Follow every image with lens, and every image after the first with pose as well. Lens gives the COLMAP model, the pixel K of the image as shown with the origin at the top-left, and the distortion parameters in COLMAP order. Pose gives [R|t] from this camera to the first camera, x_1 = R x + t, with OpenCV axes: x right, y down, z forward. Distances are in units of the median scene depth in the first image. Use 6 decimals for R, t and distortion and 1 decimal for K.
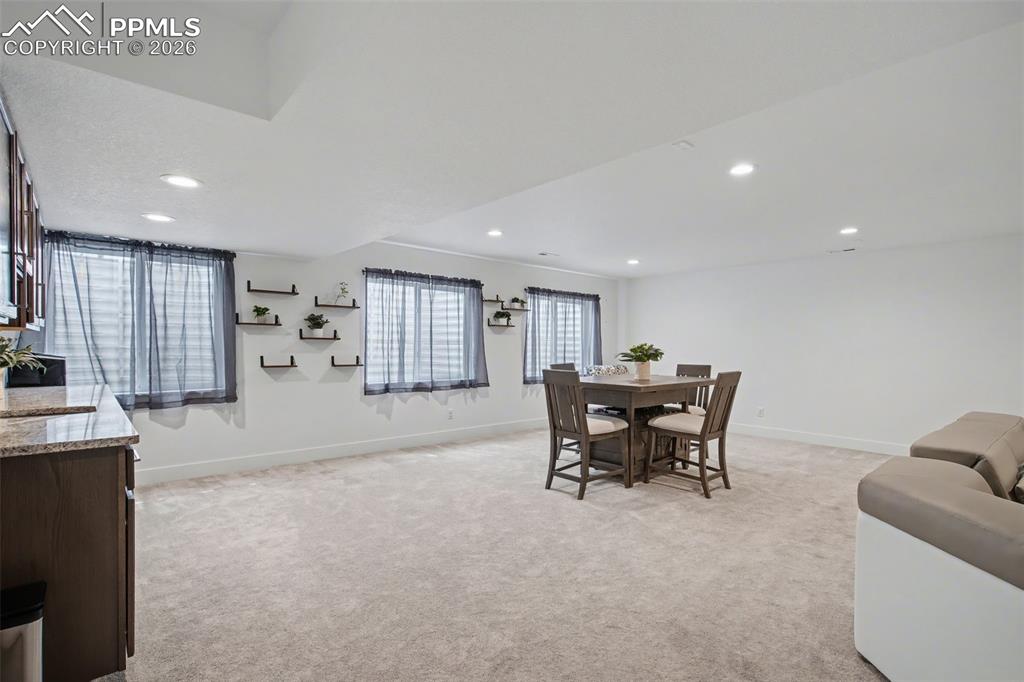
lens RADIAL K [[491.7, 0, 506.5], [0, 491.7, 343.7], [0, 0, 1]] dist [-0.004570, -0.000404]
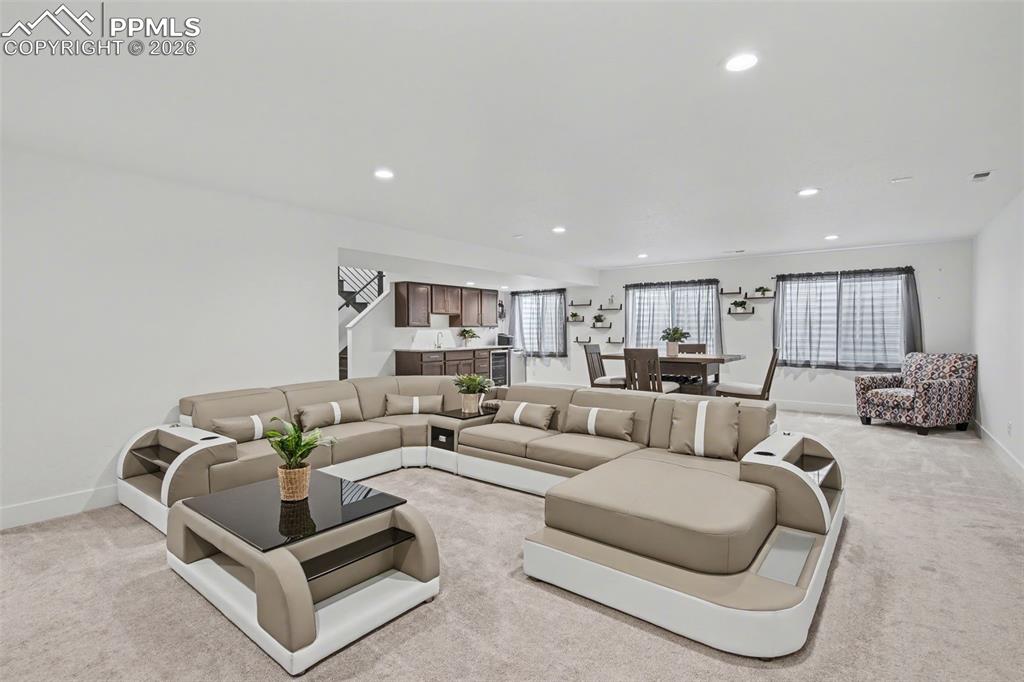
lens RADIAL K [[491.7, 0, 506.5], [0, 491.7, 343.7], [0, 0, 1]] dist [-0.004570, -0.000404]
pose [[0.181415, 0.021664, -0.983168, 1.374103], [0.012704, 0.999622, 0.024371, 0.000357], [0.983325, -0.016911, 0.181071, 0.314145]]
